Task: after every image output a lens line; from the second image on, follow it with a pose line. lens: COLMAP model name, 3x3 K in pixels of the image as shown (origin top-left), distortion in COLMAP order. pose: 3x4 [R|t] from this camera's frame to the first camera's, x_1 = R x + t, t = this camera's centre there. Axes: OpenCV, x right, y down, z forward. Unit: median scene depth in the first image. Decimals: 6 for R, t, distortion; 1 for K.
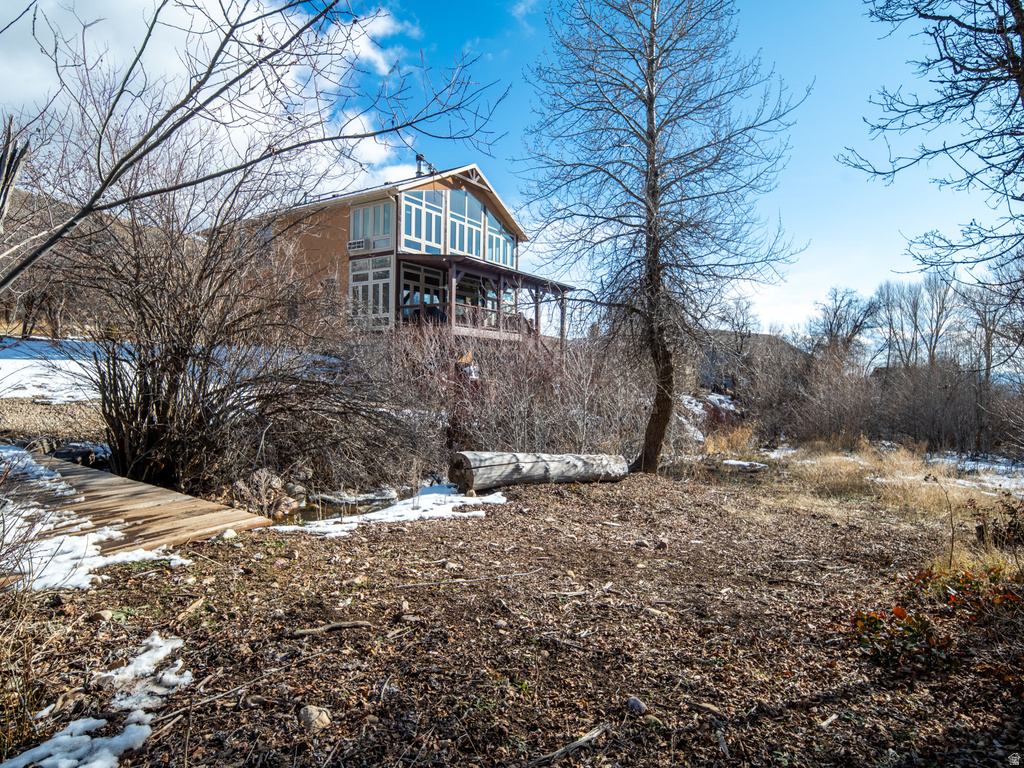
lens RADIAL K [[582.5, 0, 512.0], [0, 582.5, 384.0], [0, 0, 1]] dist [0.003764, 0.000894]
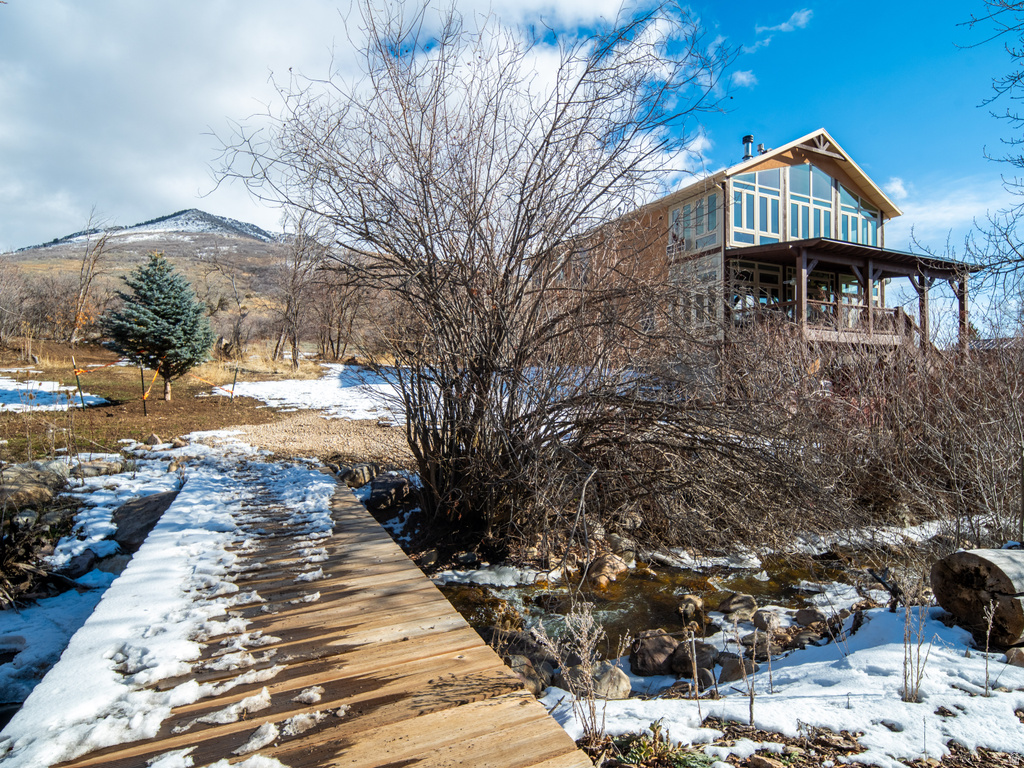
lens RADIAL K [[582.5, 0, 512.0], [0, 582.5, 384.0], [0, 0, 1]] dist [0.003764, 0.000894]
pose [[0.867318, -0.022995, -0.497222, -0.047004], [0.006681, 0.999380, -0.034564, -0.001279], [0.497709, 0.026656, 0.866934, 0.109138]]
